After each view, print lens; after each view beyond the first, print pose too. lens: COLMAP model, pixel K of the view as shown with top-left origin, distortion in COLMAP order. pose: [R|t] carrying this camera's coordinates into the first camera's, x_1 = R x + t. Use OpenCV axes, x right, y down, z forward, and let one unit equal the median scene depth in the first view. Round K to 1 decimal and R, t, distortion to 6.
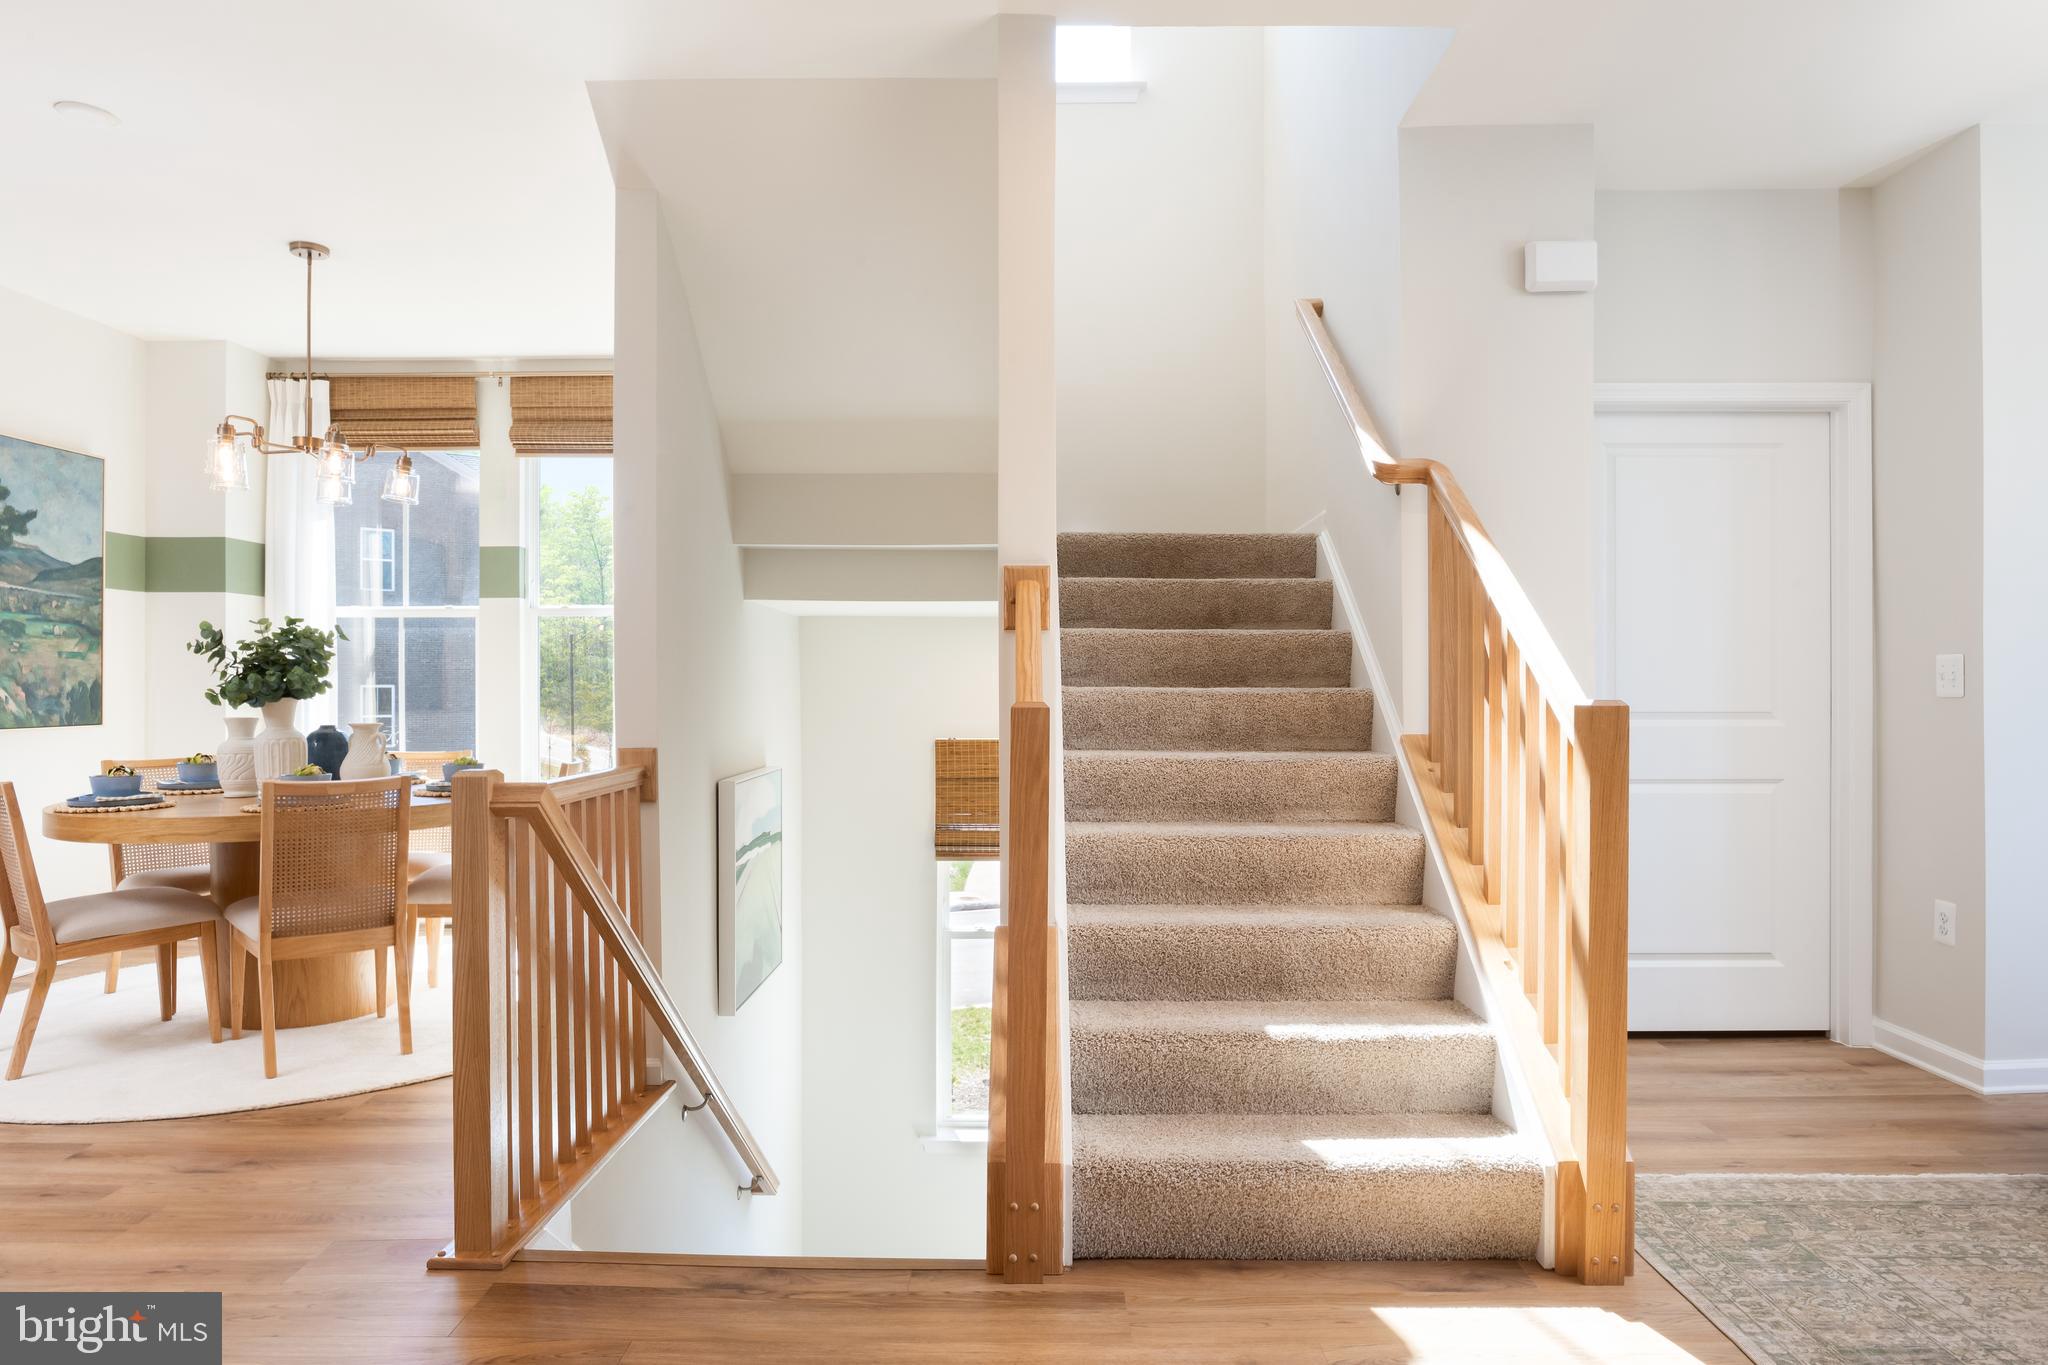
lens RADIAL K [[1257.1, 0, 1025.8], [0, 1257.1, 689.6], [0, 0, 1]] dist [-0.006299, -0.001802]
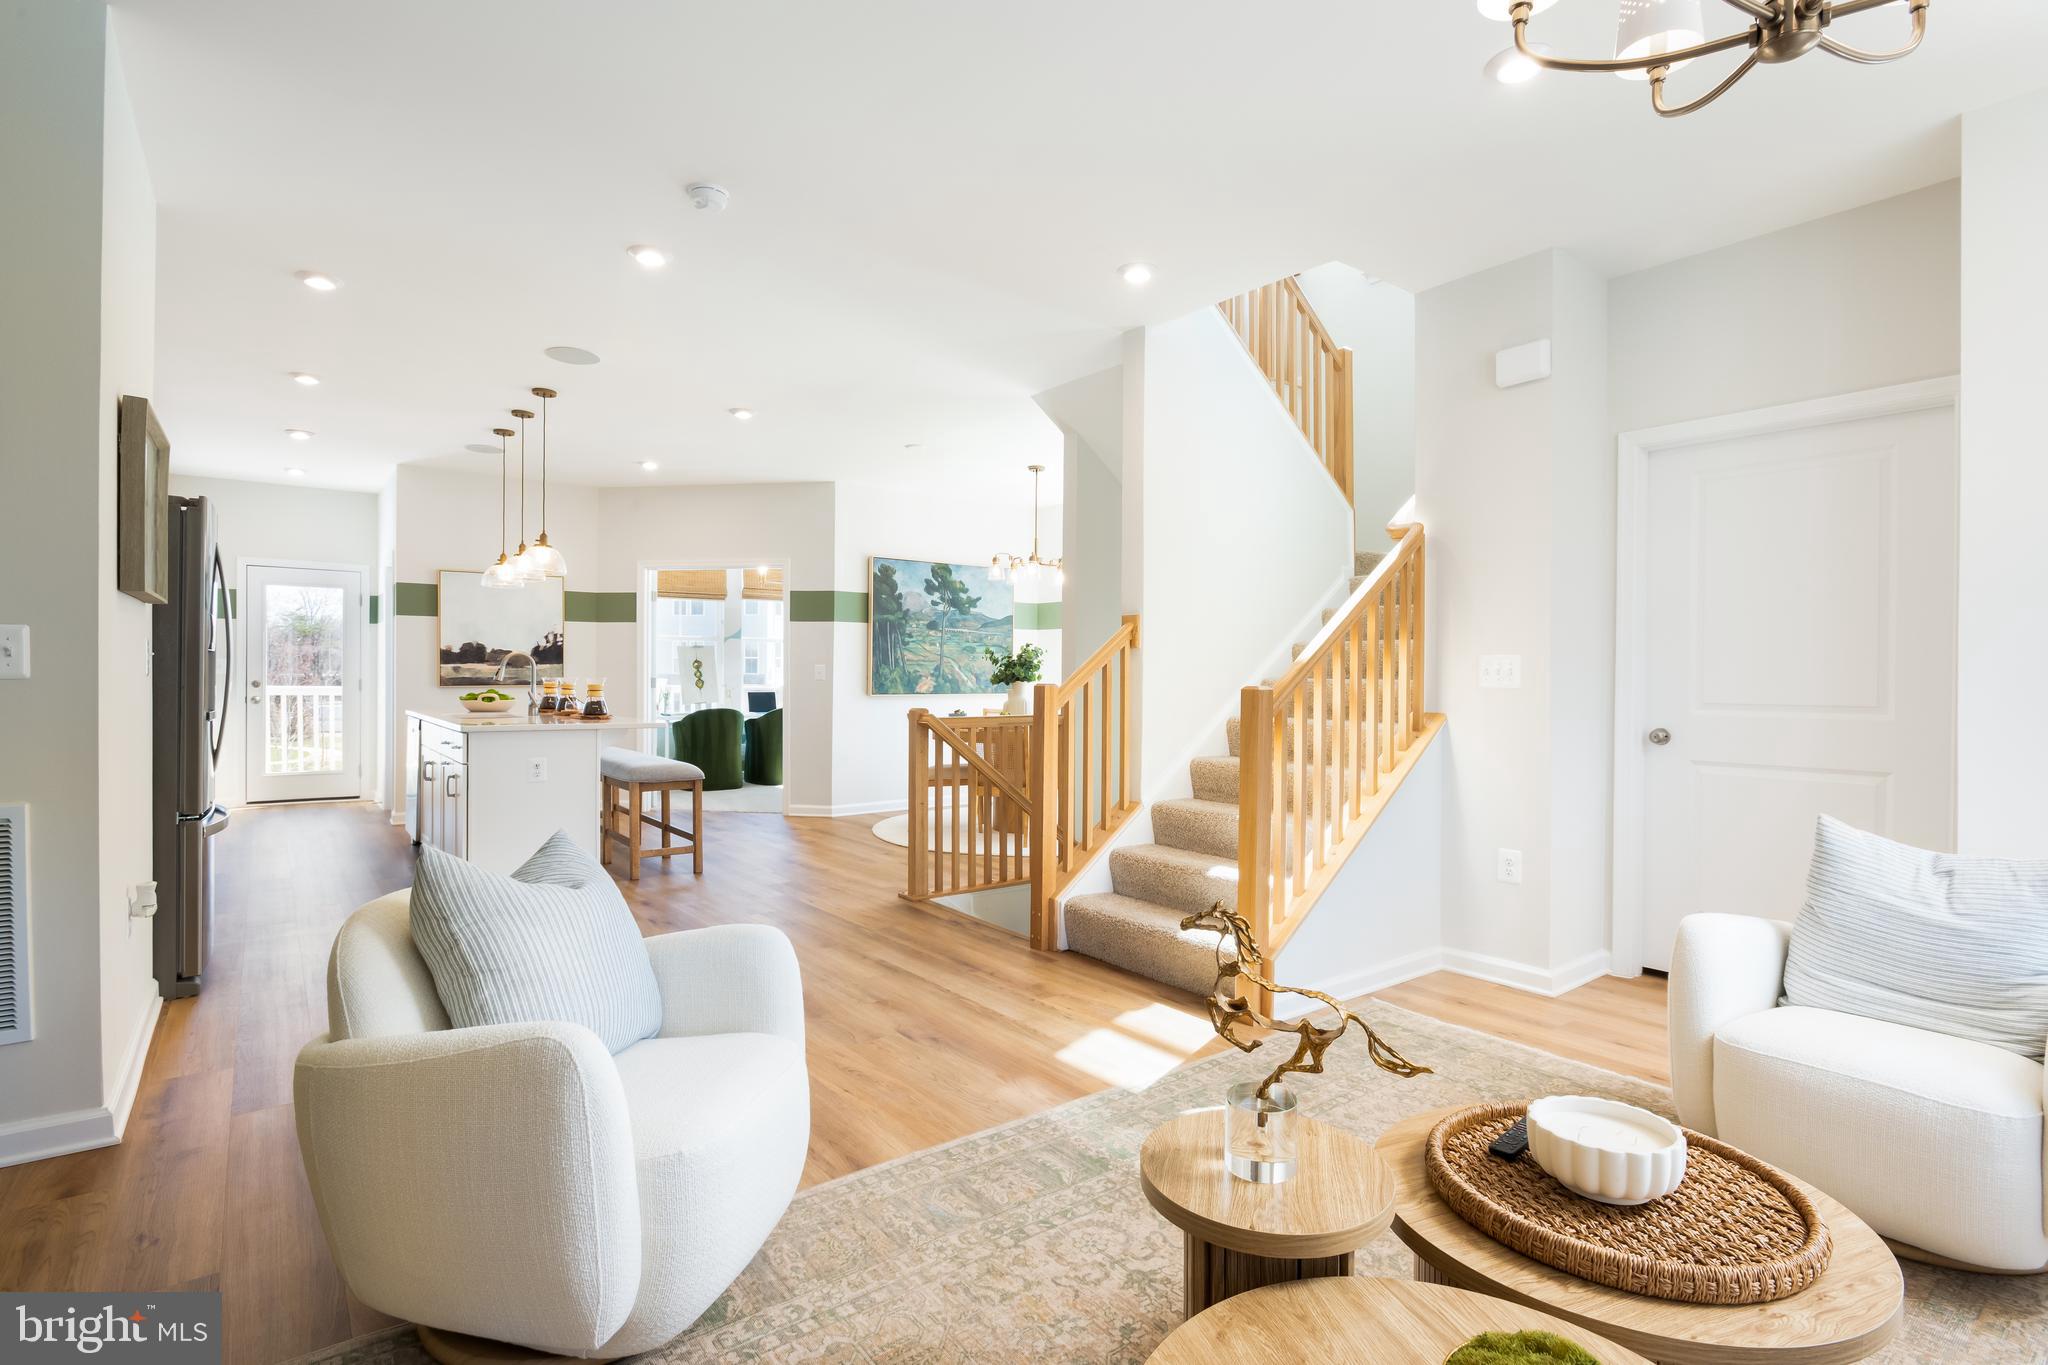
lens RADIAL K [[1007.2, 0, 1024.0], [0, 1007.2, 682.5], [0, 0, 1]] dist [-0.000456, 0.000100]
pose [[0.616297, 0.009862, -0.787452, 1.026179], [-0.006581, 0.999951, 0.007373, -0.004826], [0.787486, 0.000638, 0.616332, -0.077361]]
